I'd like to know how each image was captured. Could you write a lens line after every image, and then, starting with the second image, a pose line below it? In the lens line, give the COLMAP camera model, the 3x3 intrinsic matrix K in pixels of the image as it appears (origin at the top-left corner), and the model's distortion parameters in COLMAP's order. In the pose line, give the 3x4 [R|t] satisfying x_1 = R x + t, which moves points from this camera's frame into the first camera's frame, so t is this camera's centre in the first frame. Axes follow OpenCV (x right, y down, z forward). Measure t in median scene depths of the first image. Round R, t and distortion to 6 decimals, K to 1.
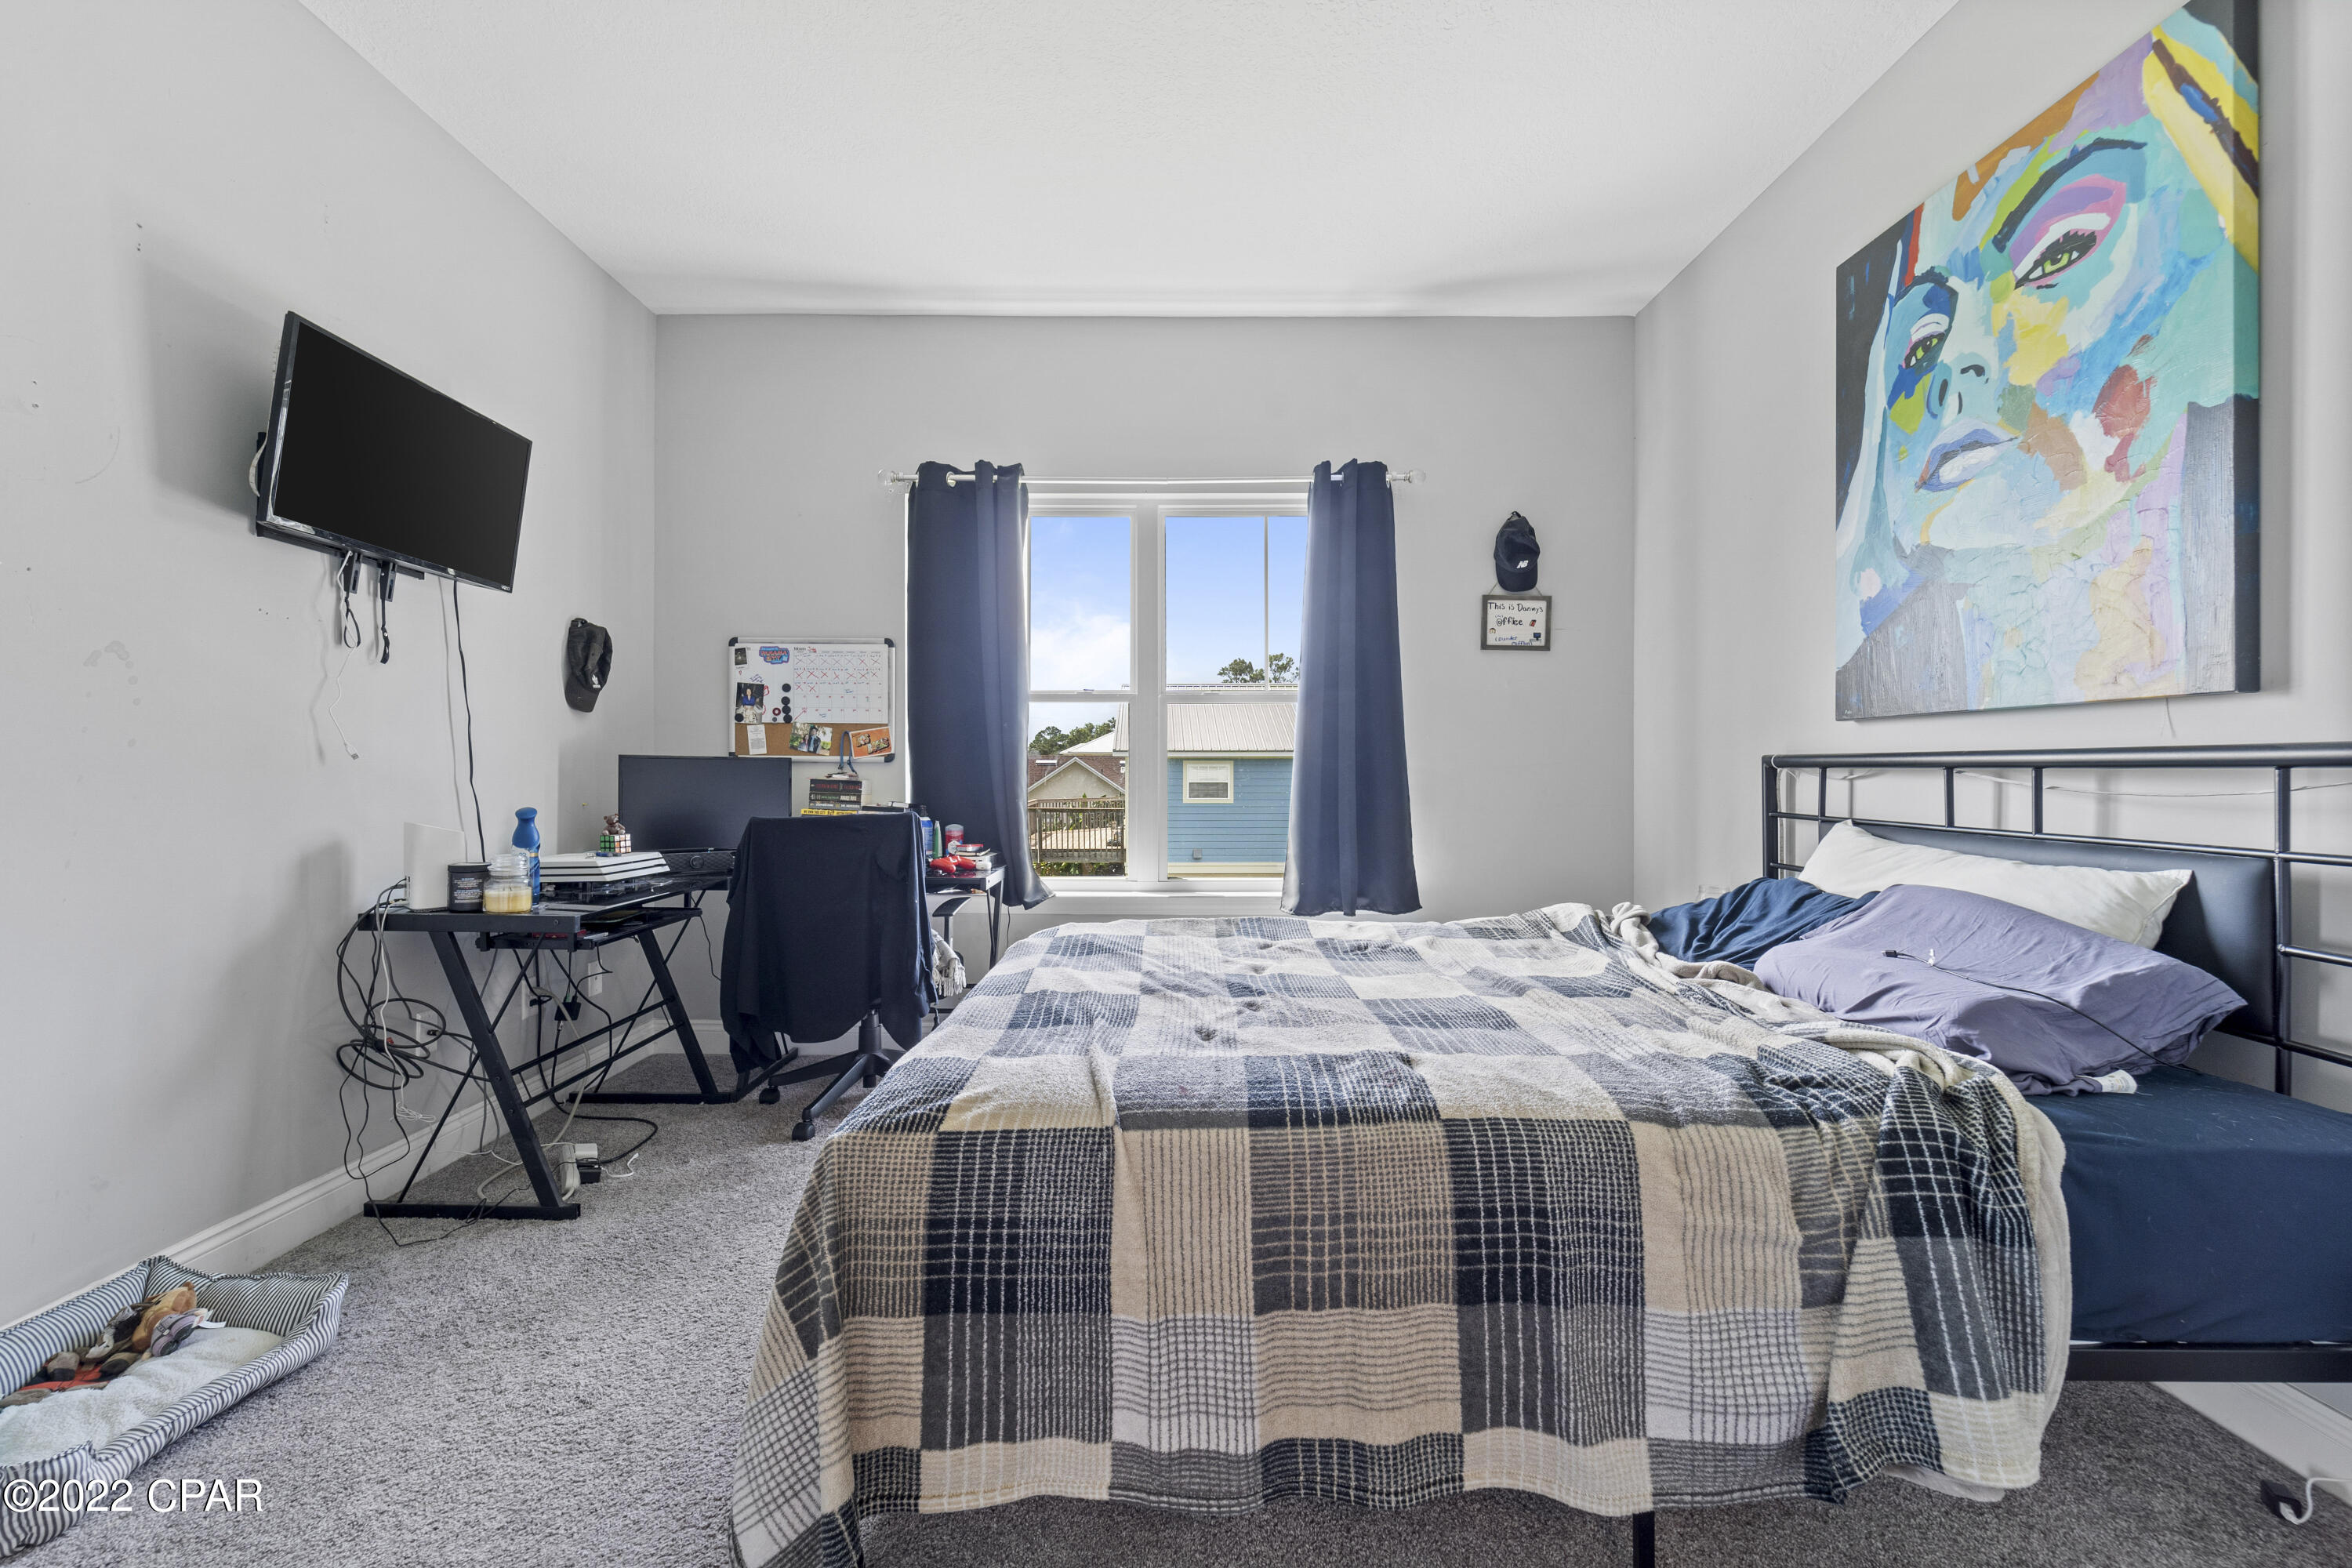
lens RADIAL K [[944.2, 0, 1172.6], [0, 944.2, 769.0], [0, 0, 1]] dist [0.000426, -0.000870]
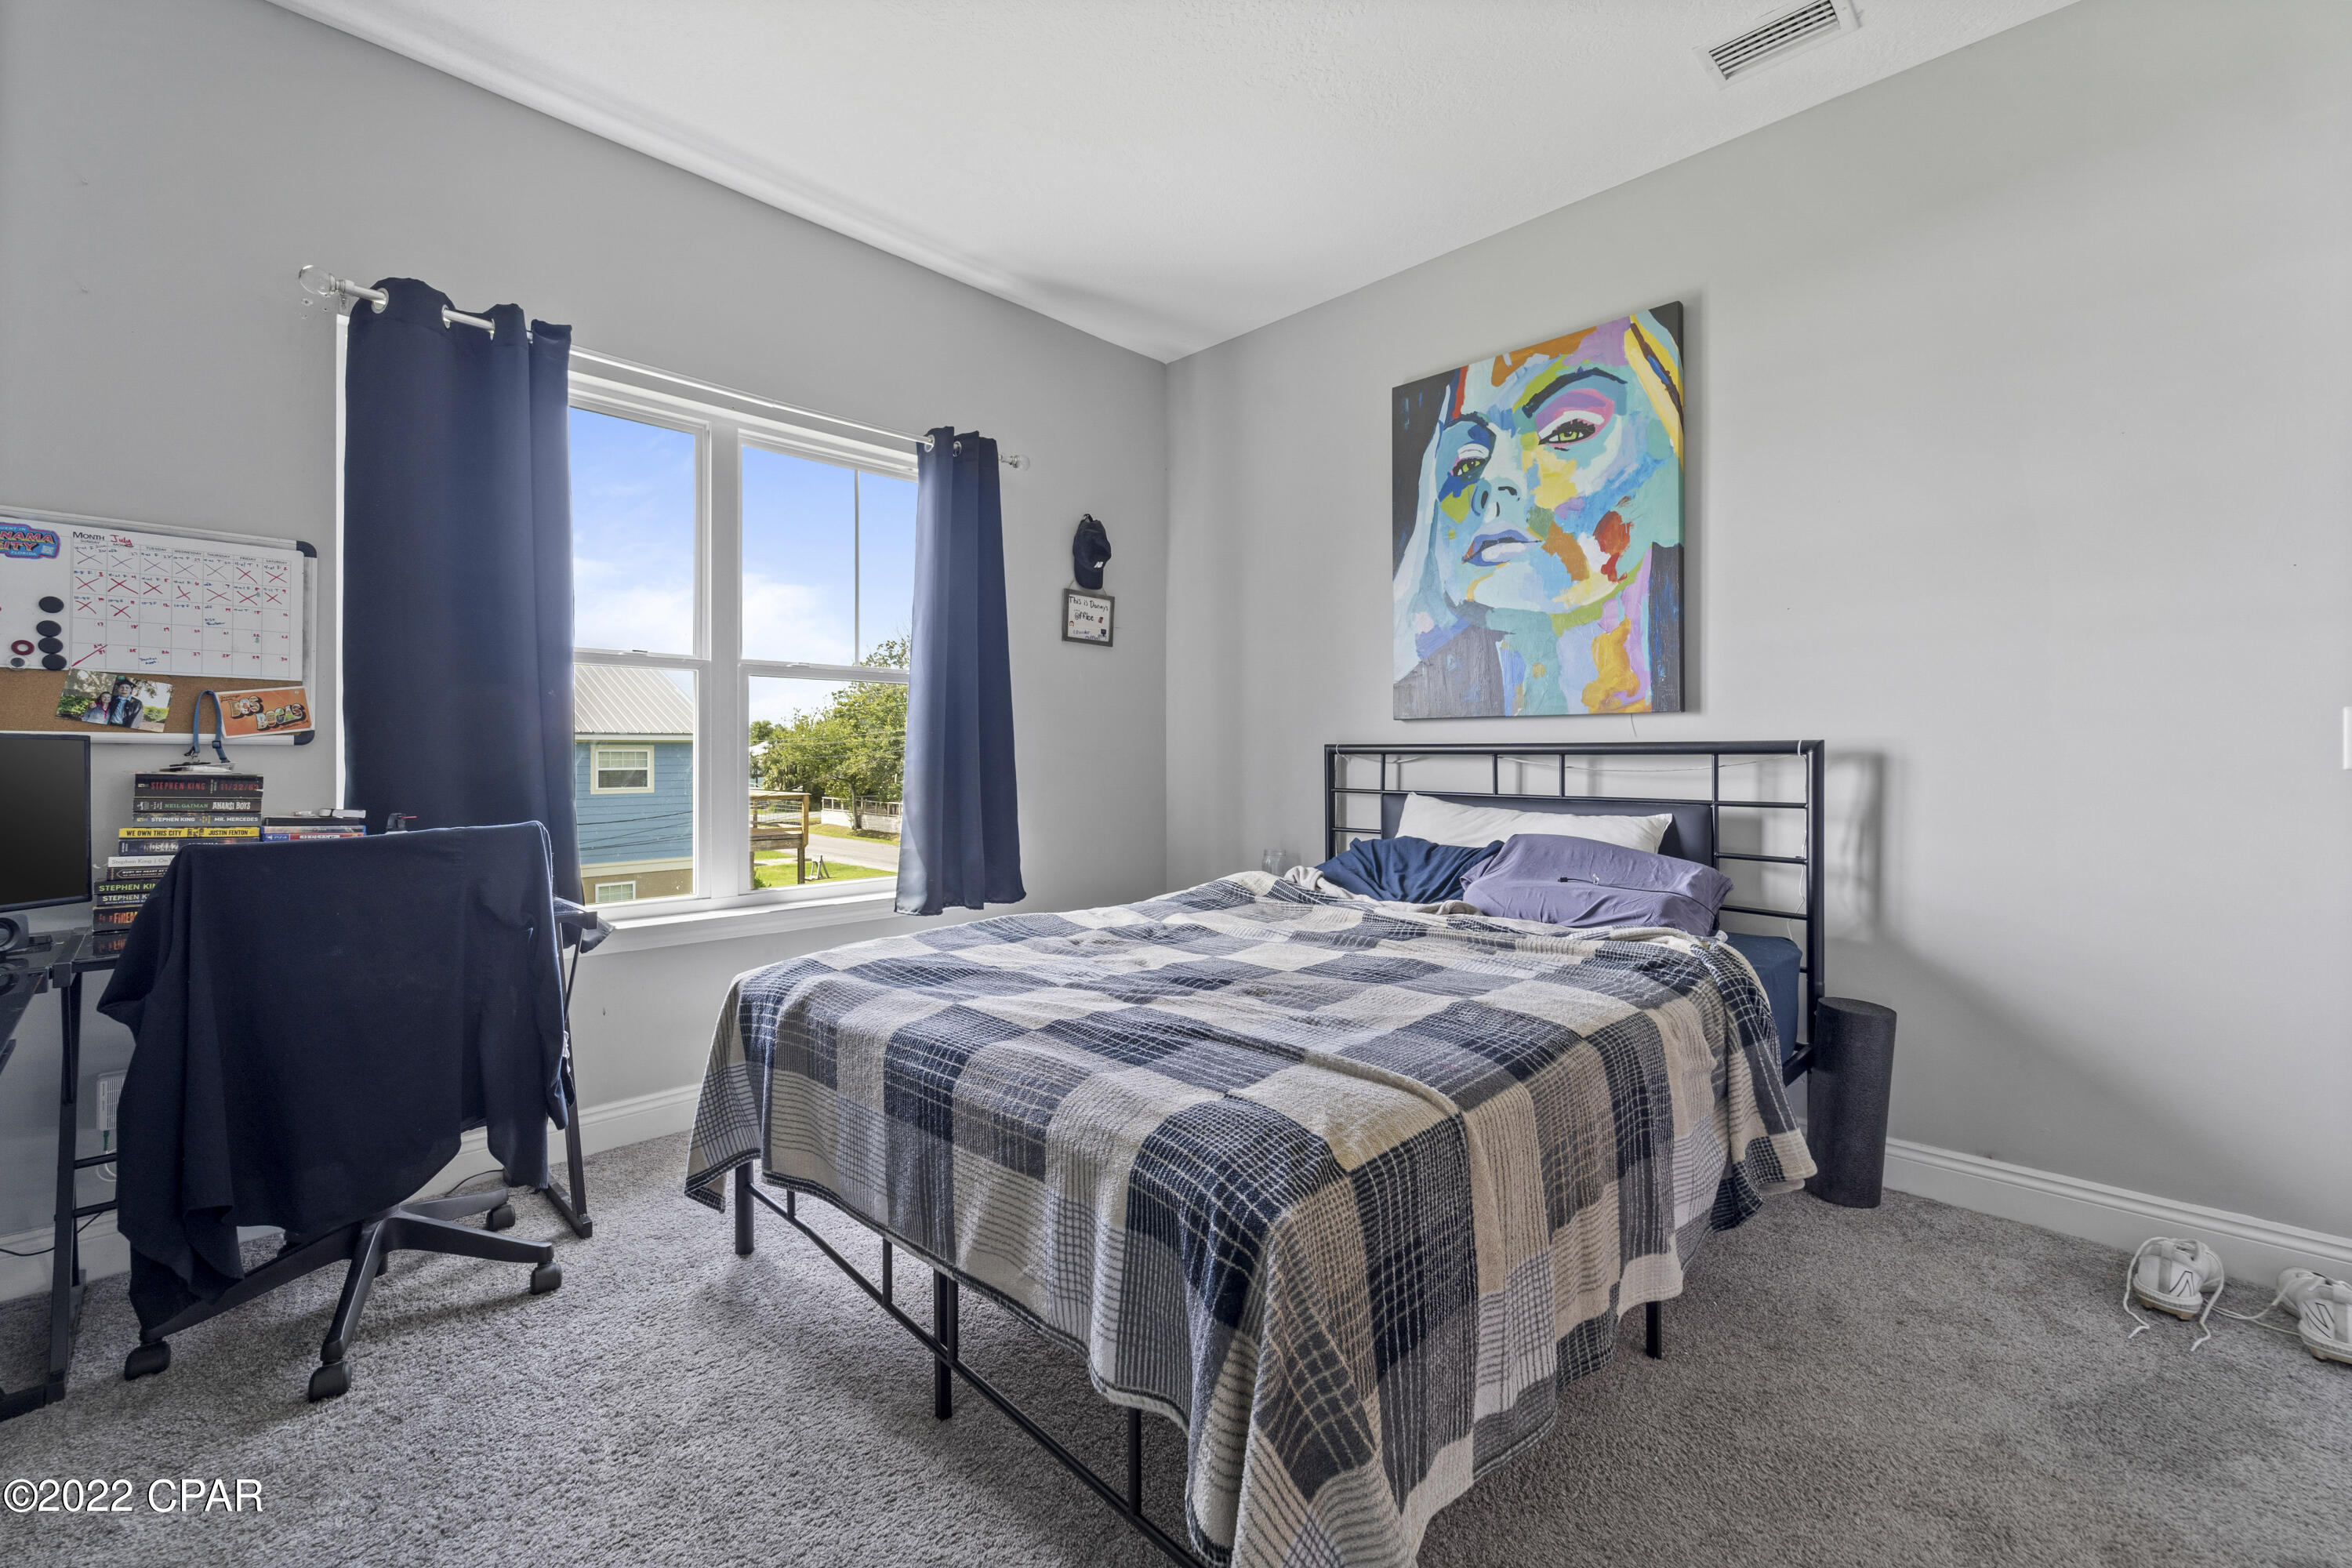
lens RADIAL K [[954.3, 0, 1172.2], [0, 954.3, 750.9], [0, 0, 1]] dist [0.002013, -0.000062]
pose [[0.711227, 0.001681, 0.702960, -0.576206], [-0.000224, 0.999998, -0.002164, -0.003212], [-0.702962, 0.001382, 0.711226, 0.283601]]
